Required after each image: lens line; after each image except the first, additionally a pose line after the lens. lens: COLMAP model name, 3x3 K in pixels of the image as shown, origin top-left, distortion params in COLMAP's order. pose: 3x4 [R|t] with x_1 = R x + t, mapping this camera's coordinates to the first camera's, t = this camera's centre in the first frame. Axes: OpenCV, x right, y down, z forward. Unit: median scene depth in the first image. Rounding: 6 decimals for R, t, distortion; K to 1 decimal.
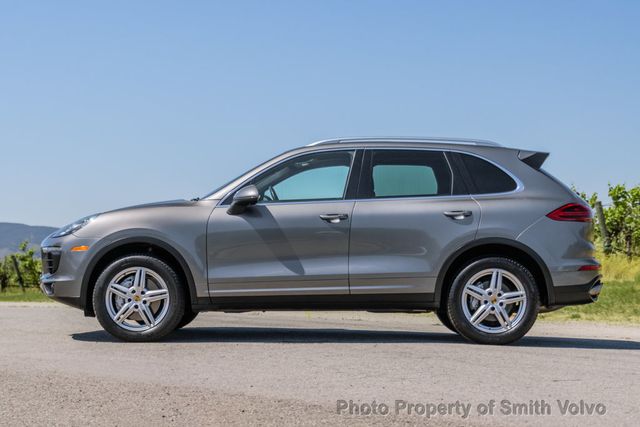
lens RADIAL K [[1364.2, 0, 320.0], [0, 1364.2, 213.5], [0, 0, 1]] dist [0.047915, 0.065456]
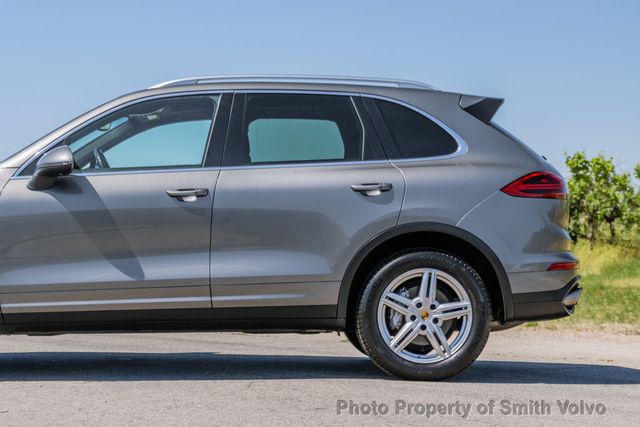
lens RADIAL K [[1625.2, 0, 320.0], [0, 1625.2, 213.5], [0, 0, 1]] dist [0.017615, -0.024184]
pose [[0.998029, -0.004798, 0.062565, 0.024800], [0.003935, 0.999895, 0.013922, 0.001715], [-0.062626, -0.013649, 0.997944, 0.195791]]
